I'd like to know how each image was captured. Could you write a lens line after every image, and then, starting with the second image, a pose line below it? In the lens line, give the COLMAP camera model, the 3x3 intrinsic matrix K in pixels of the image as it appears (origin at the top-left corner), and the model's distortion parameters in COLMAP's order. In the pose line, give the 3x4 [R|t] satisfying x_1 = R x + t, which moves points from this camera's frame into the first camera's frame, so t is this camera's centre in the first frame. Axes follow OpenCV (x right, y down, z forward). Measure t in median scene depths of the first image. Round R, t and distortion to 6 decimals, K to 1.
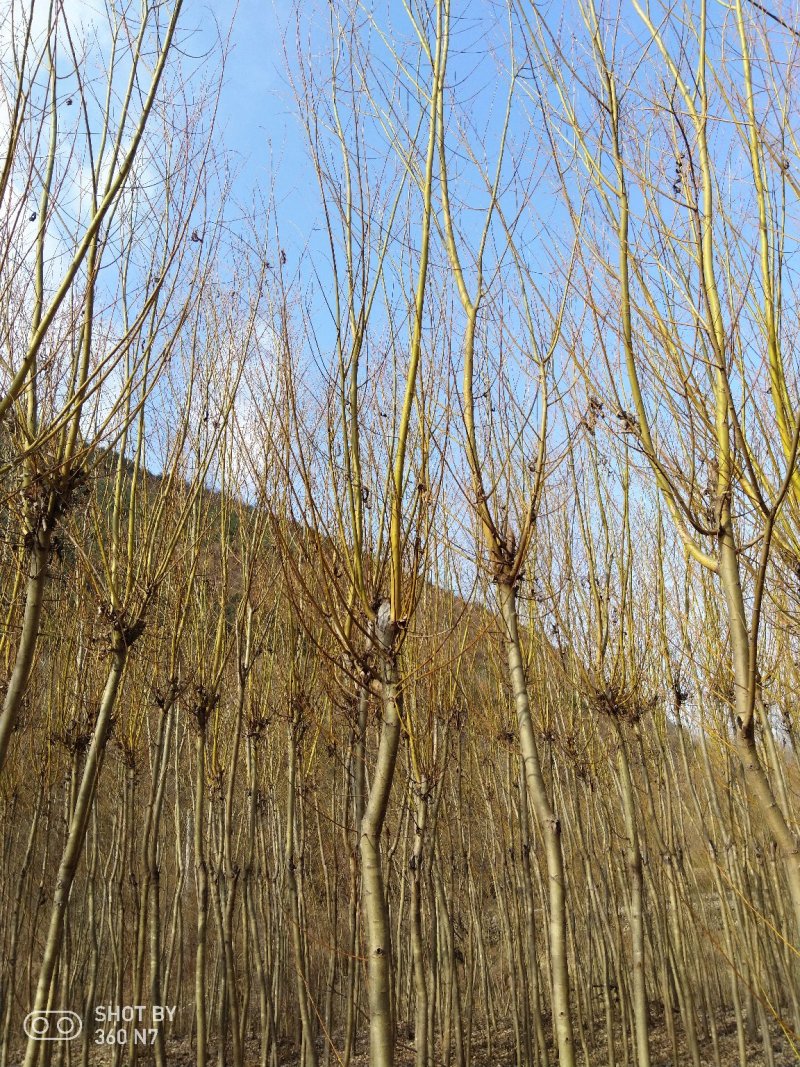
lens RADIAL K [[819.6, 0, 396.6], [0, 819.6, 527.9], [0, 0, 1]] dist [0.083327, -0.118527]
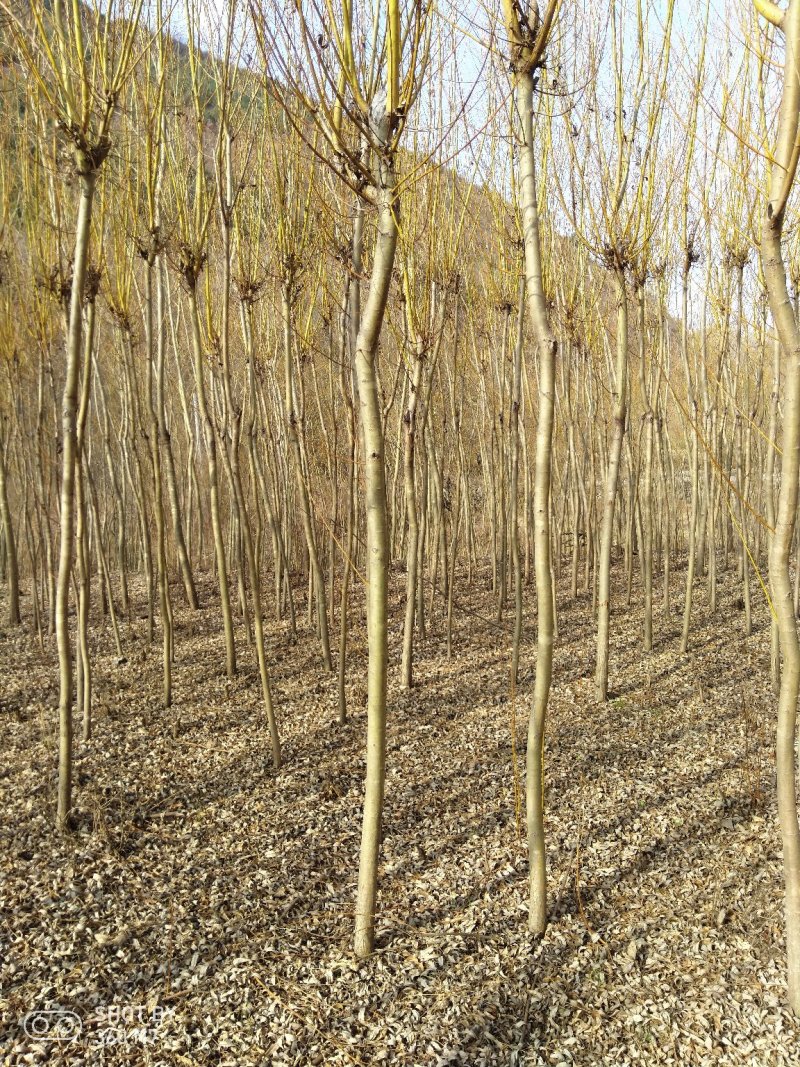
lens RADIAL K [[819.6, 0, 393.8], [0, 819.6, 526.4], [0, 0, 1]] dist [0.083327, -0.118527]
pose [[0.999951, 0.009501, 0.002908, 0.001153], [-0.009769, 0.886613, 0.462409, 0.065616], [0.001815, -0.462414, 0.886662, 0.018647]]
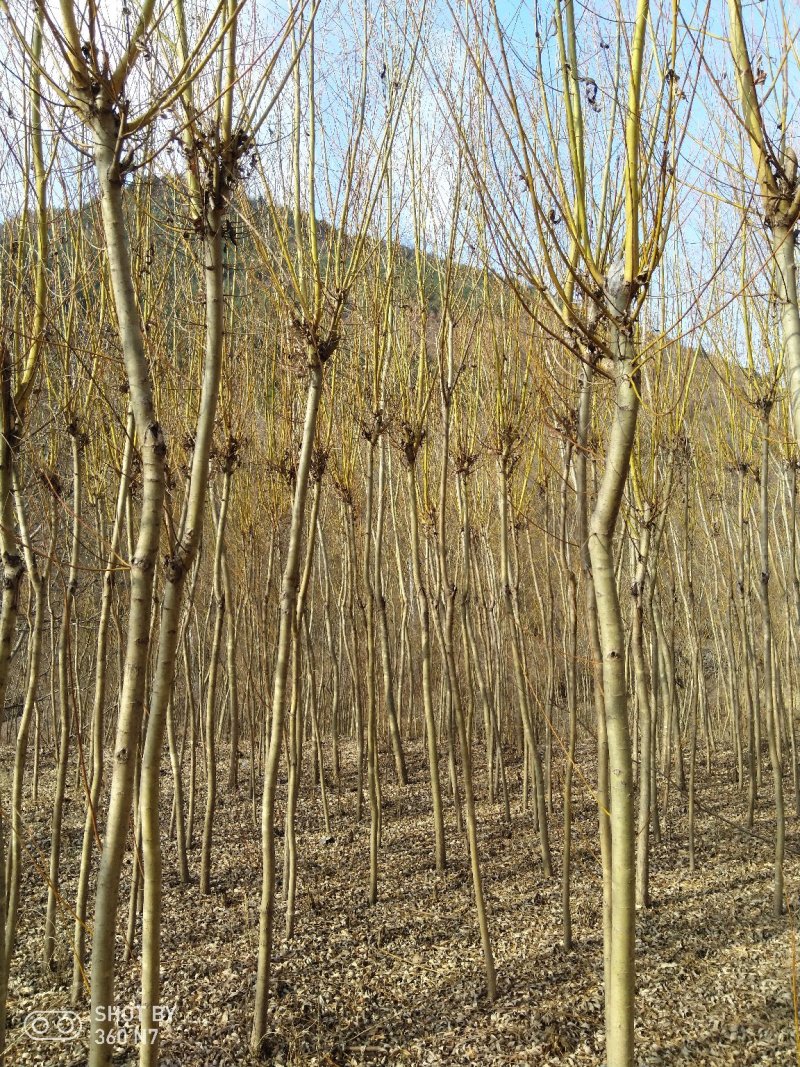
lens RADIAL K [[819.6, 0, 402.3], [0, 819.6, 528.4], [0, 0, 1]] dist [0.083327, -0.118527]
pose [[0.970815, -0.006982, -0.239728, -0.017346], [0.075607, 0.957515, 0.278297, 0.070733], [0.227600, -0.288300, 0.930097, 0.099902]]
